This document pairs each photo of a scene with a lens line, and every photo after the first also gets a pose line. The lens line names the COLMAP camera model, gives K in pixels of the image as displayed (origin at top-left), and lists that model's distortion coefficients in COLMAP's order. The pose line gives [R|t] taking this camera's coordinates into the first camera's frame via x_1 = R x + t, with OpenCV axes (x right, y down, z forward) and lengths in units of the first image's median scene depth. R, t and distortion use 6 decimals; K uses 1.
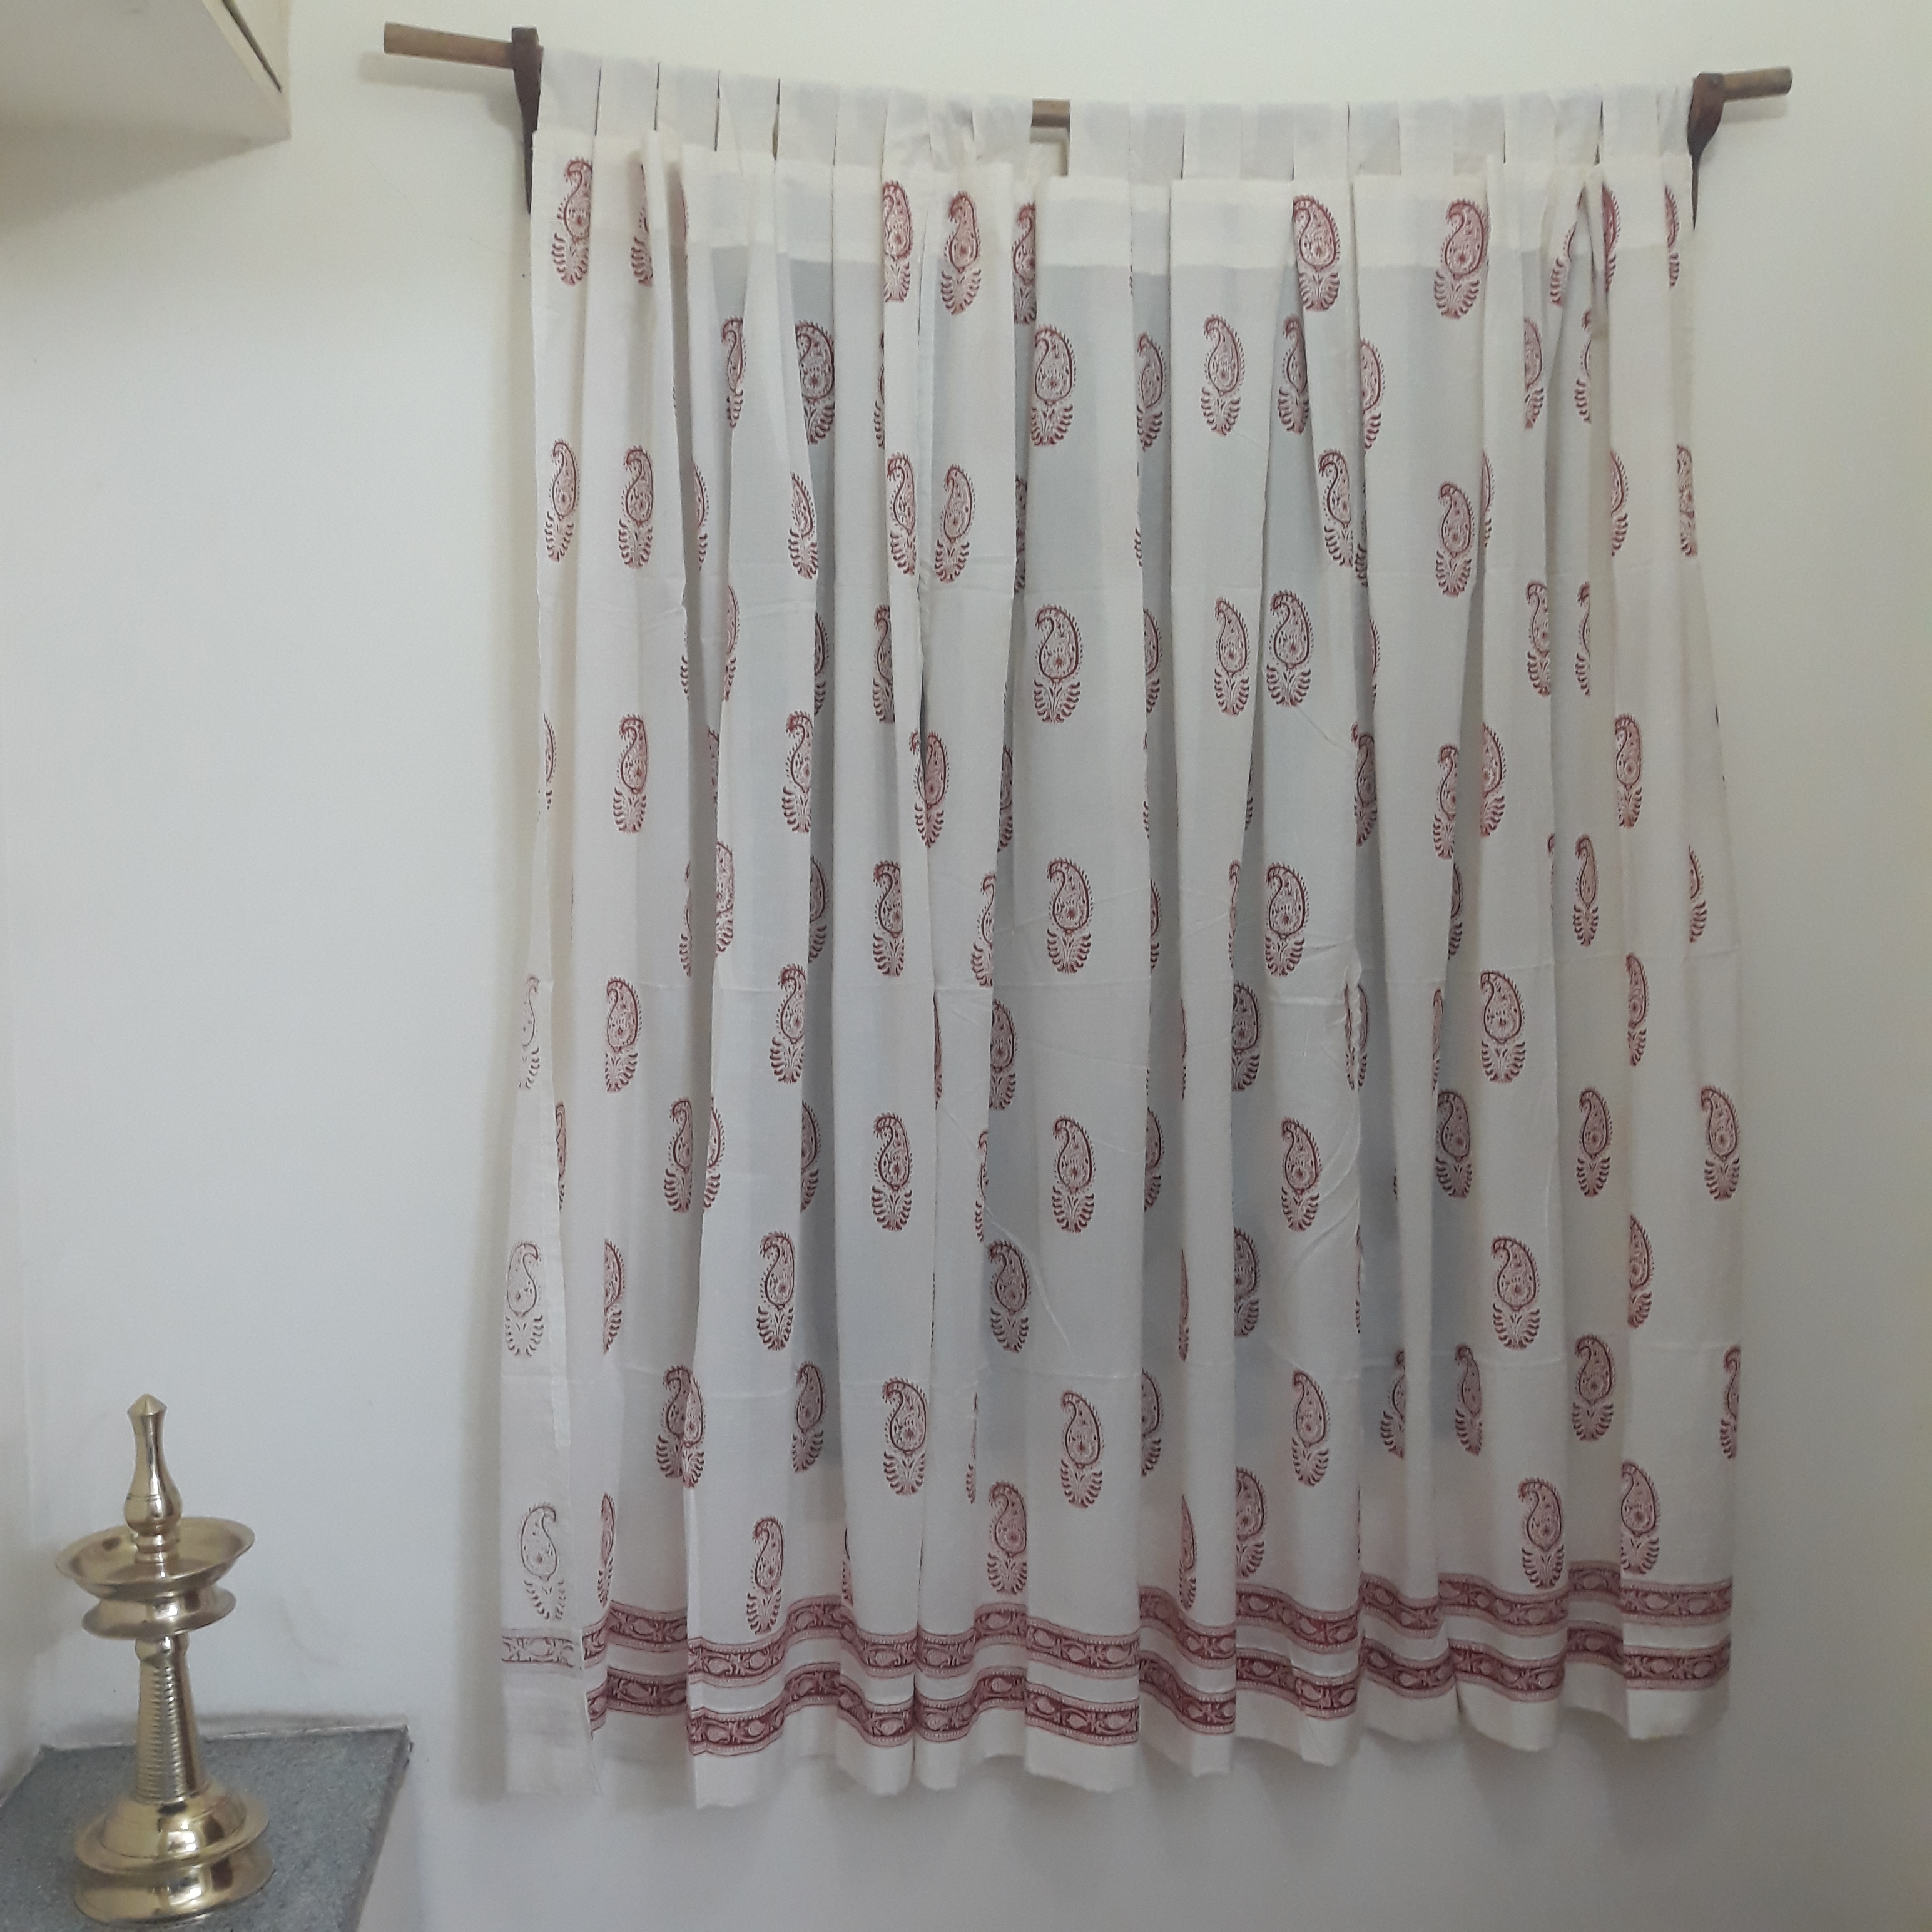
lens RADIAL K [[2131.9, 0, 950.4], [0, 2131.9, 975.8], [0, 0, 1]] dist [0.008915, 0.000000]
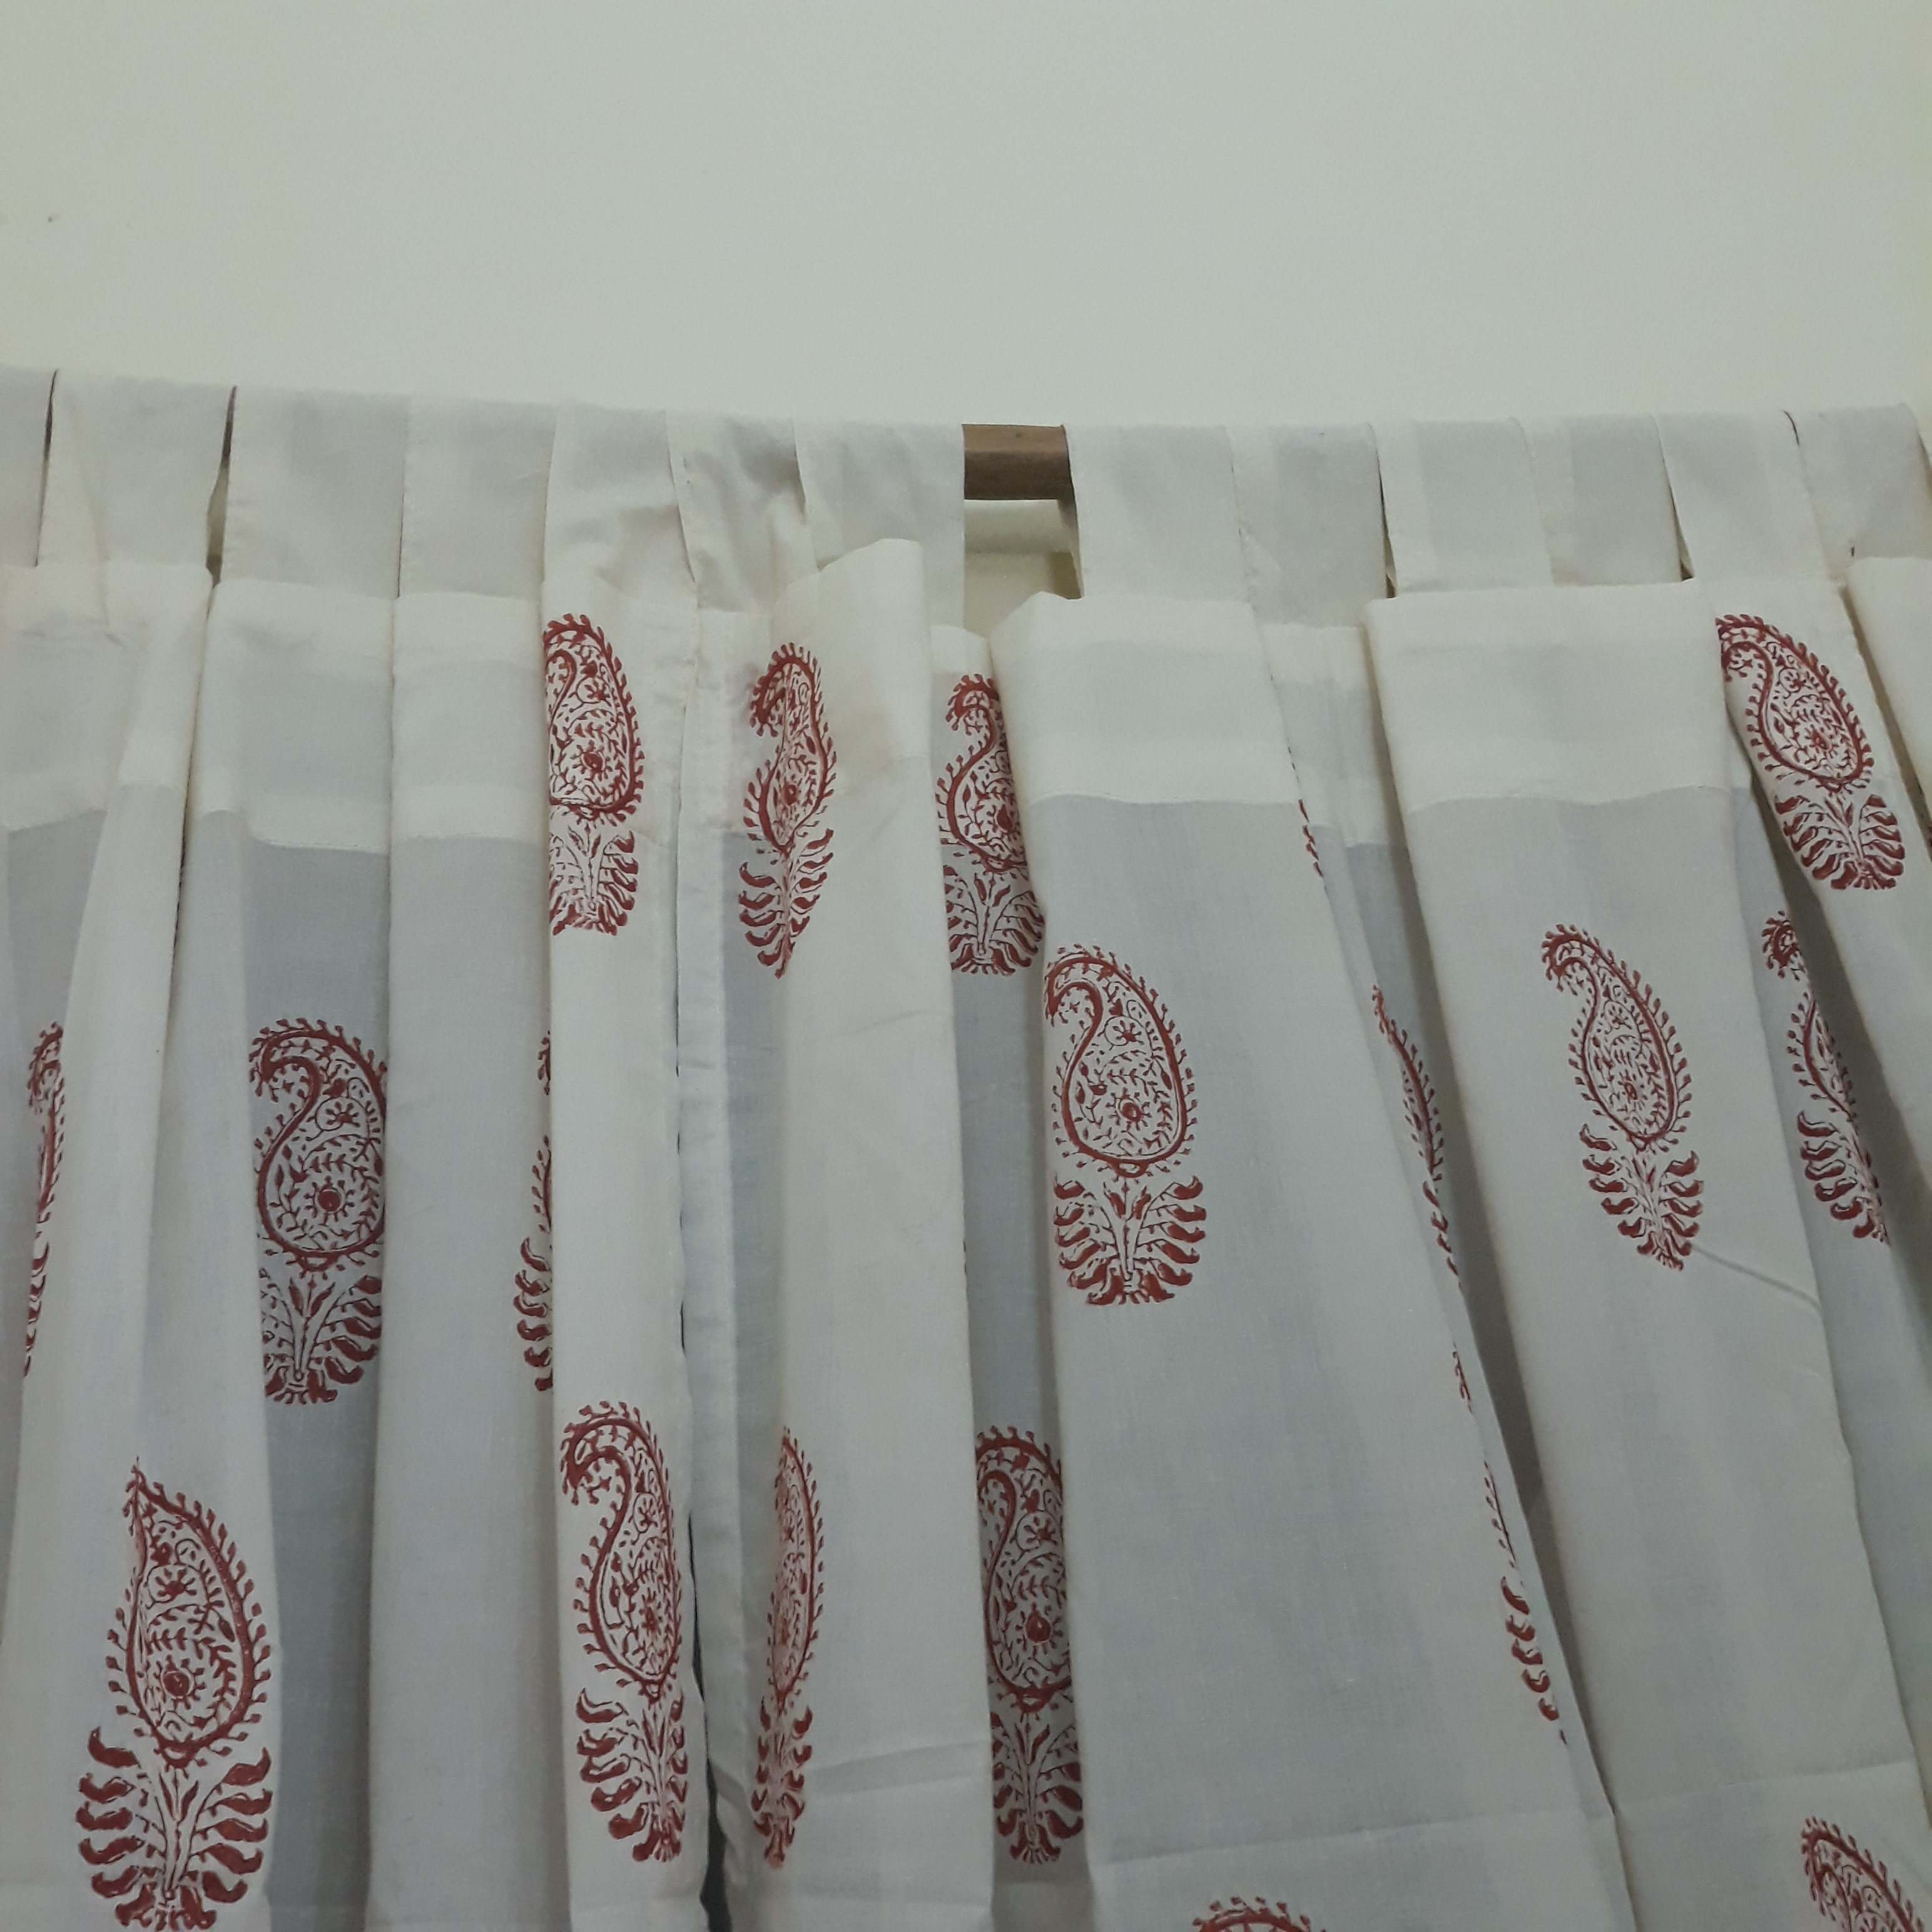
lens RADIAL K [[2131.9, 0, 946.3], [0, 2131.9, 968.3], [0, 0, 1]] dist [0.008915, 0.000000]
pose [[0.995886, -0.083039, 0.036278, 0.014950], [0.090285, 0.874980, -0.475666, -0.156571], [0.007757, 0.476984, 0.878878, 0.722194]]
